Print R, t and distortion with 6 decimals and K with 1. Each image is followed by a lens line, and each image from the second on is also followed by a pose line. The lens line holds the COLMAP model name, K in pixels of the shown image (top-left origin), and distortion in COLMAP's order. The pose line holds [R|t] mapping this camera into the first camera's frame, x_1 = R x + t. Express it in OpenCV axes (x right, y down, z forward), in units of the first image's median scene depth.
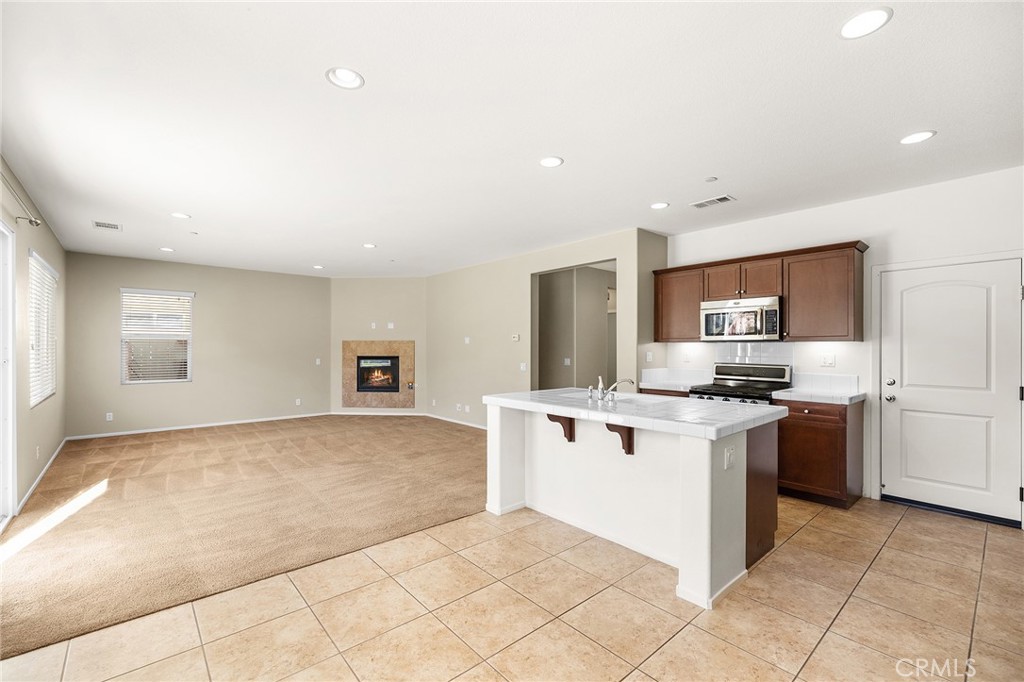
lens RADIAL K [[432.9, 0, 509.0], [0, 432.9, 341.1], [0, 0, 1]] dist [0.003231, -0.000496]
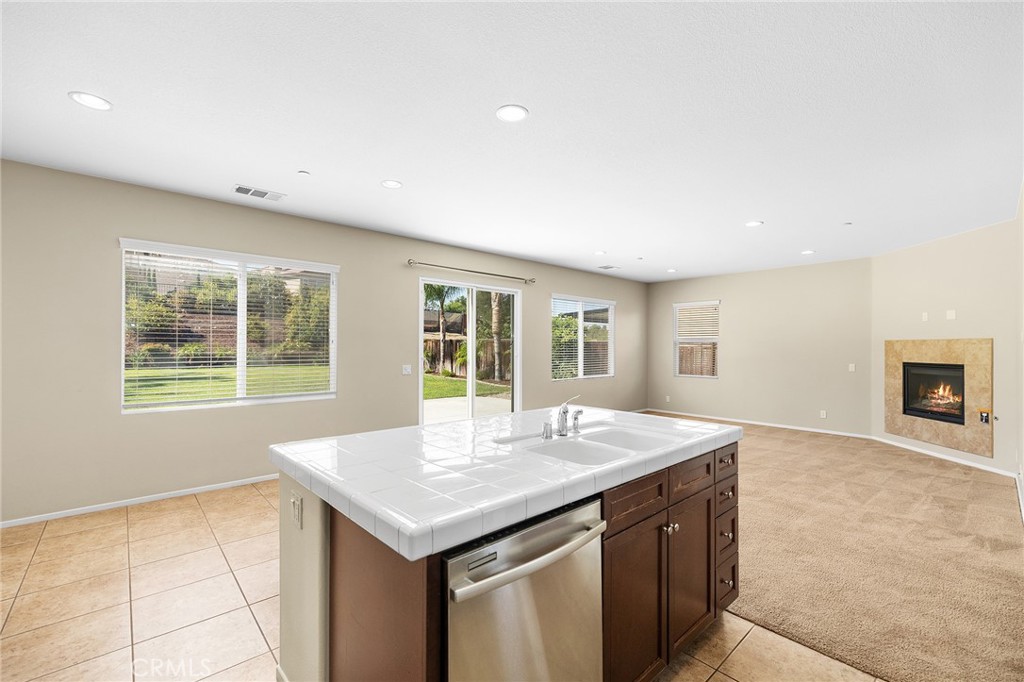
lens RADIAL K [[432.9, 0, 509.2], [0, 432.9, 346.8], [0, 0, 1]] dist [0.003231, -0.000496]
pose [[0.012140, -0.001570, -0.999925, 0.334850], [0.006334, 0.999979, -0.001494, 0.007091], [0.999906, -0.006315, 0.012150, 0.368488]]
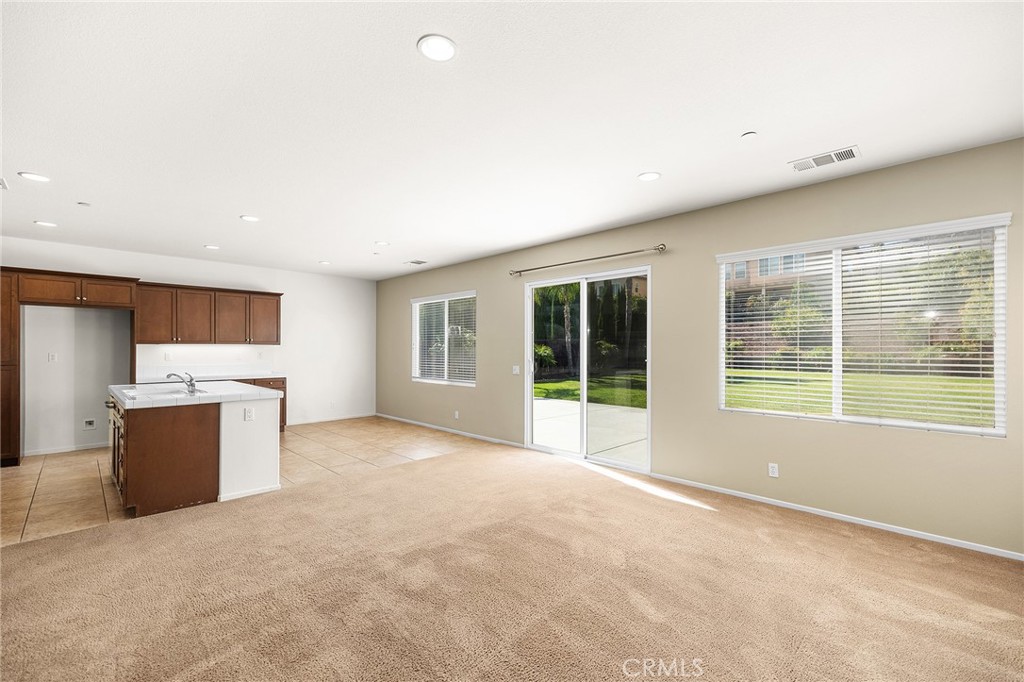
lens RADIAL K [[432.9, 0, 511.7], [0, 432.9, 347.8], [0, 0, 1]] dist [0.003231, -0.000496]
pose [[-0.998360, -0.004187, -0.057100, -0.251669], [-0.003437, 0.999907, -0.013223, 0.011802], [0.057150, -0.013005, -0.998281, 0.922915]]
